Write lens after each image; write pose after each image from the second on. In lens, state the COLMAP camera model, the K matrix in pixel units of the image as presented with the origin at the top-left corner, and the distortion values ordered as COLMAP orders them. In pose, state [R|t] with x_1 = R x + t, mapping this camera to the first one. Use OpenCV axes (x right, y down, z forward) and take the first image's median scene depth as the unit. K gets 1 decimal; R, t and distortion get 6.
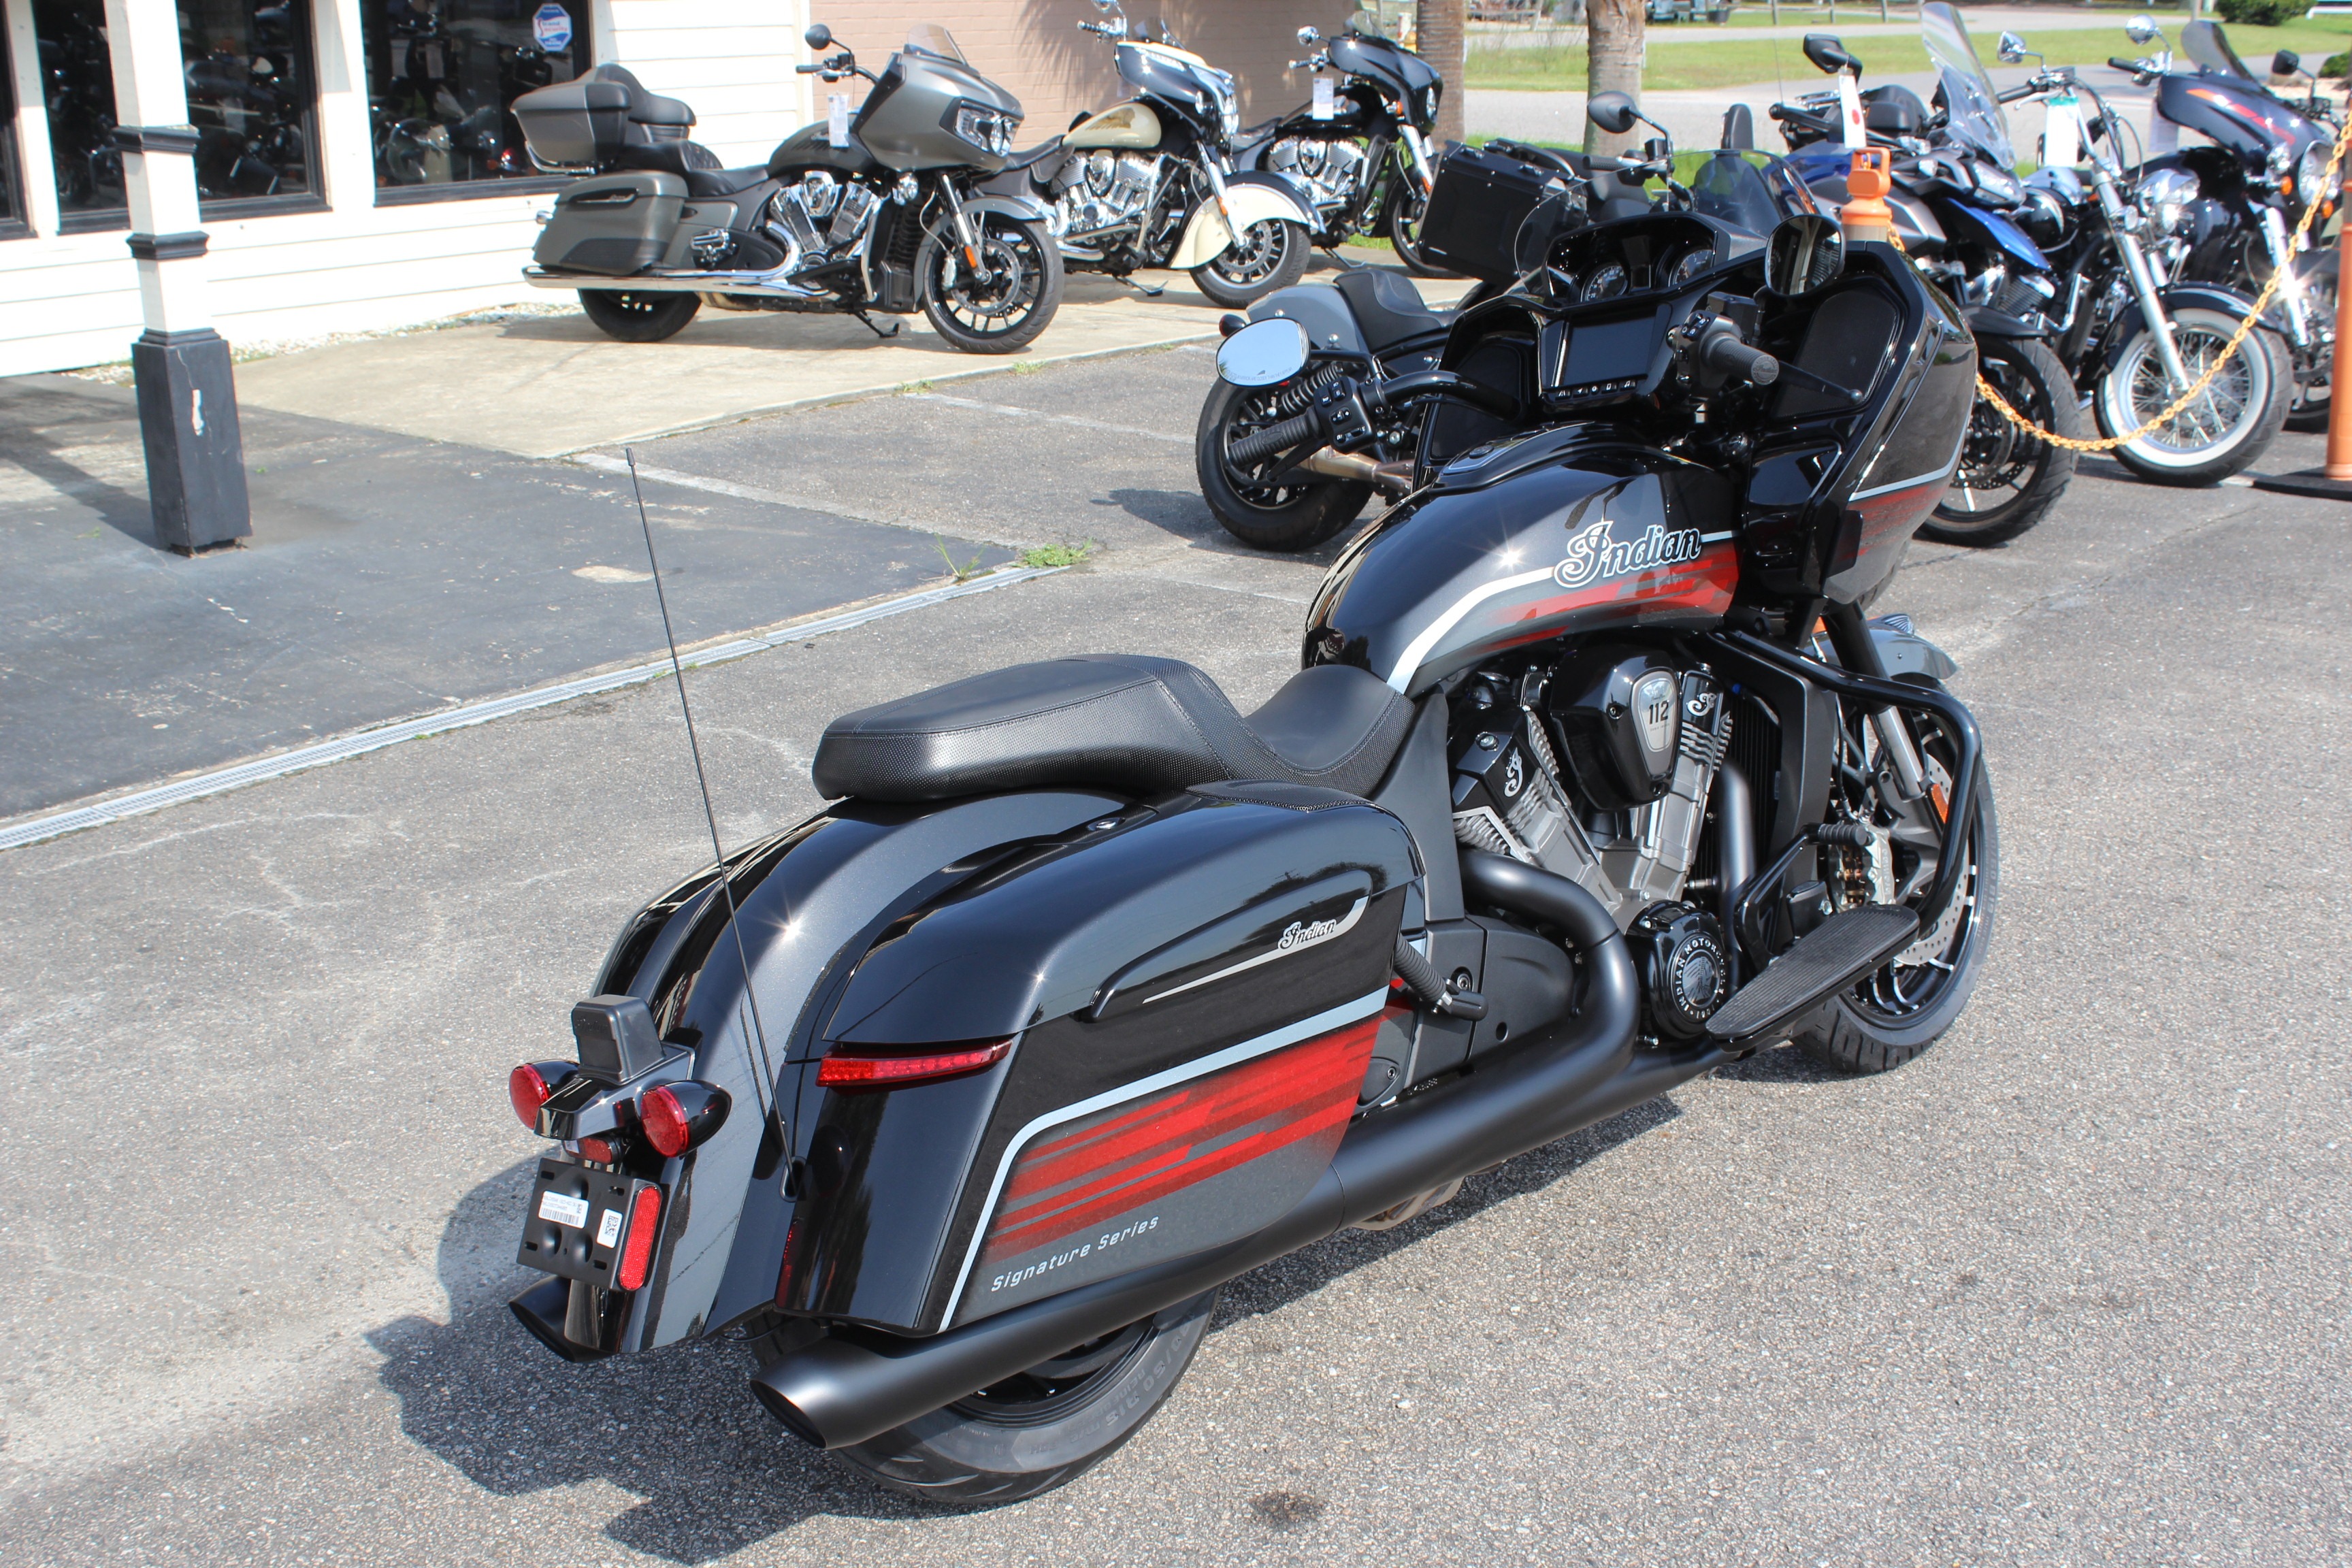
lens RADIAL K [[2649.5, 0, 1158.3], [0, 2649.5, 760.0], [0, 0, 1]] dist [-0.044987, 0.000000]
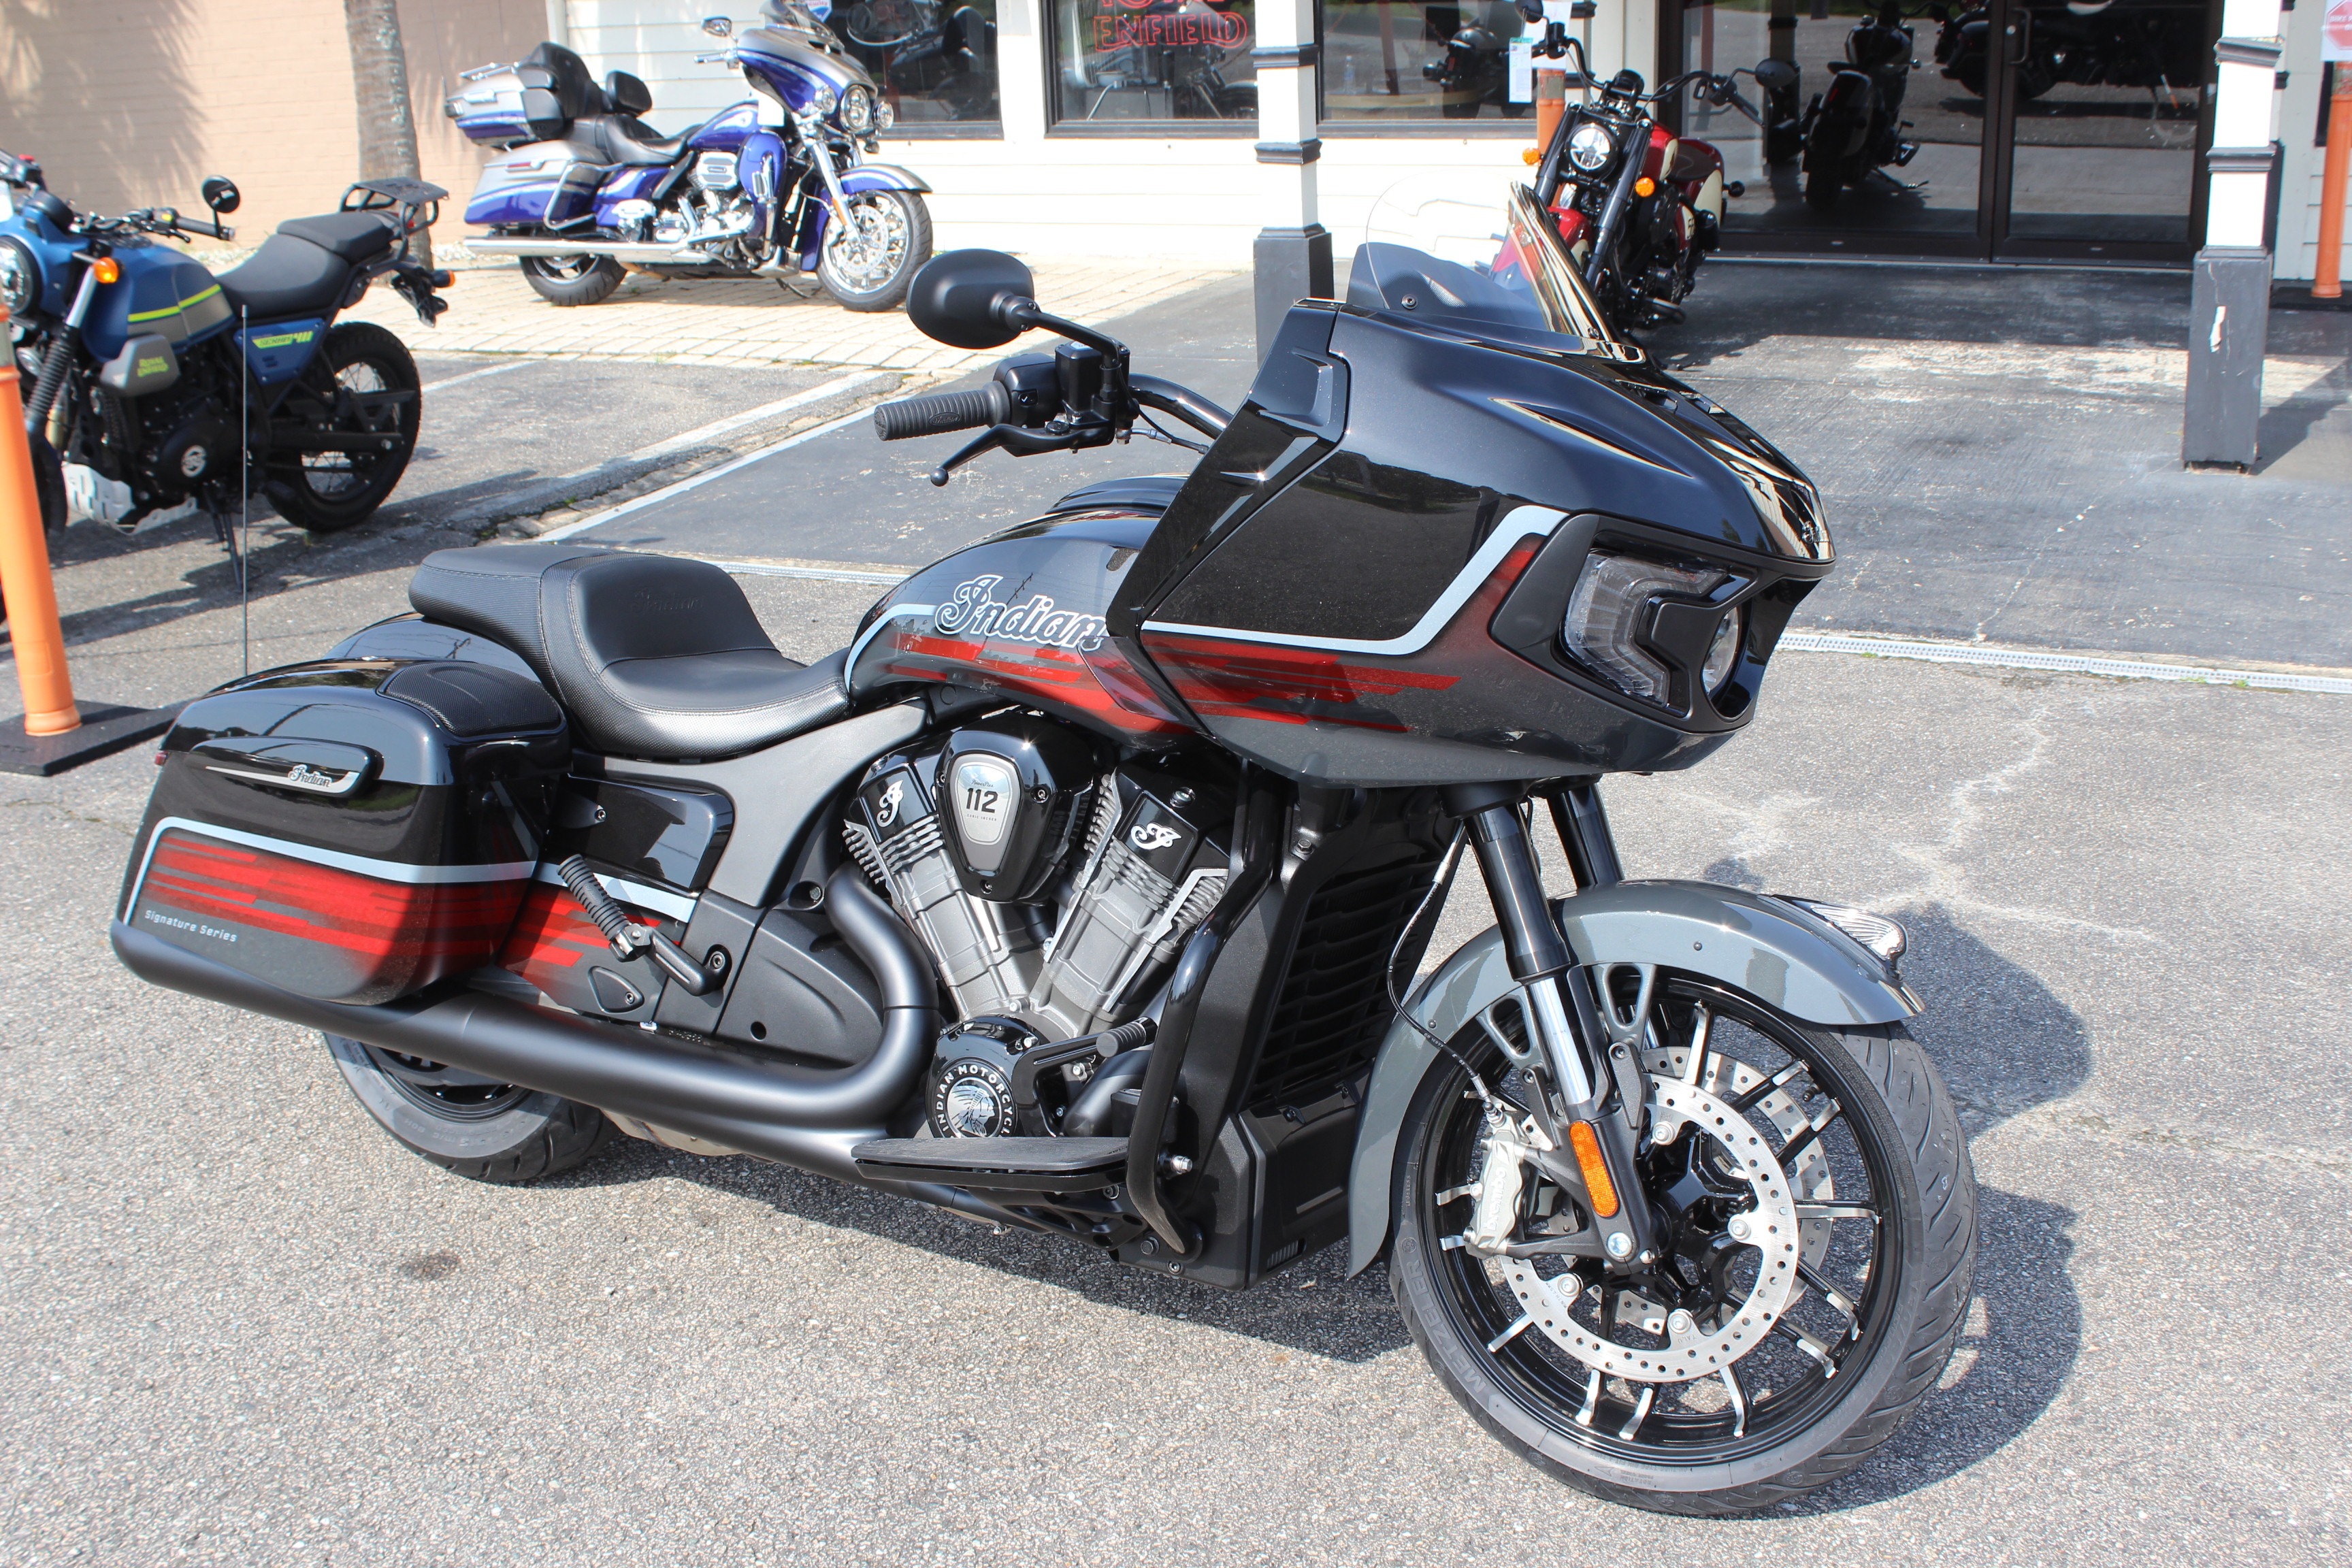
lens RADIAL K [[2516.3, 0, 1176.0], [0, 2516.3, 801.9], [0, 0, 1]] dist [-0.103432, 0.000000]
pose [[0.308605, 0.318773, -0.896185, 0.278642], [-0.240836, 0.937658, 0.250592, -0.070568], [0.920196, 0.138499, 0.366138, 0.221114]]
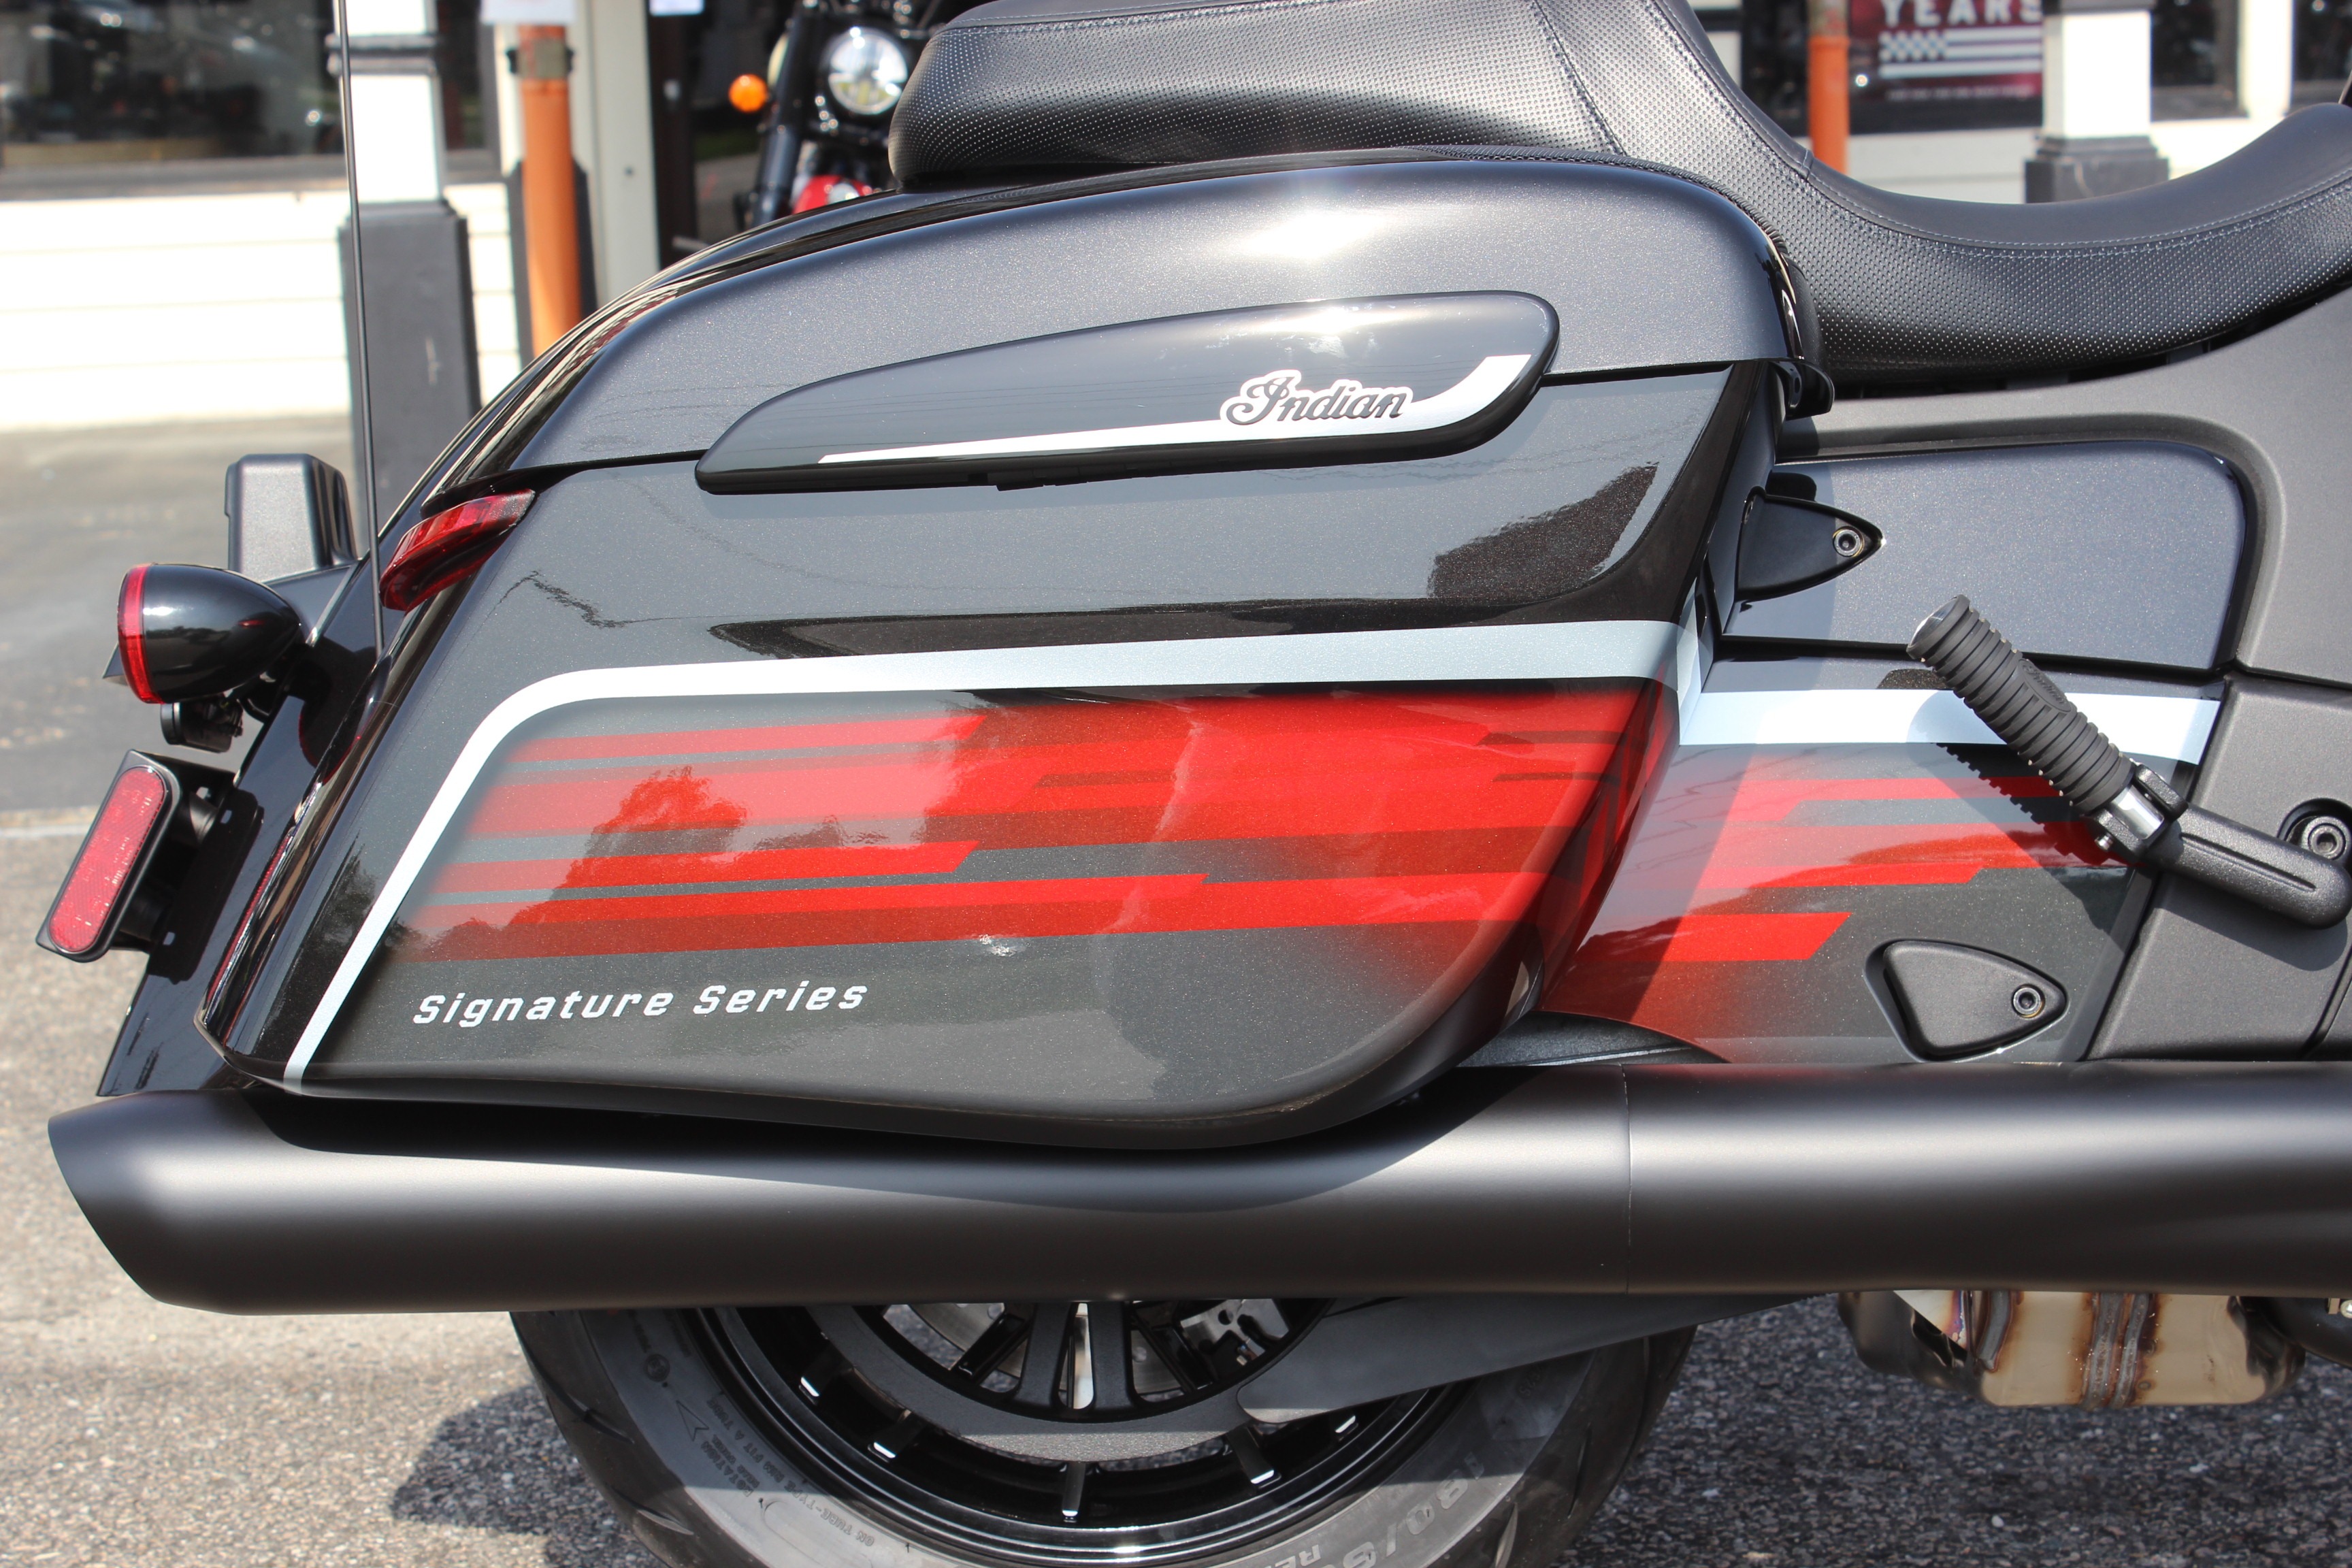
lens RADIAL K [[4375.8, 0, 1161.2], [0, 4375.8, 794.9], [0, 0, 1]] dist [0.054362, 0.000000]
pose [[0.714665, 0.105855, -0.691411, 0.120890], [-0.177835, 0.983499, -0.033243, 0.035695], [0.676483, 0.146714, 0.721696, 0.115251]]
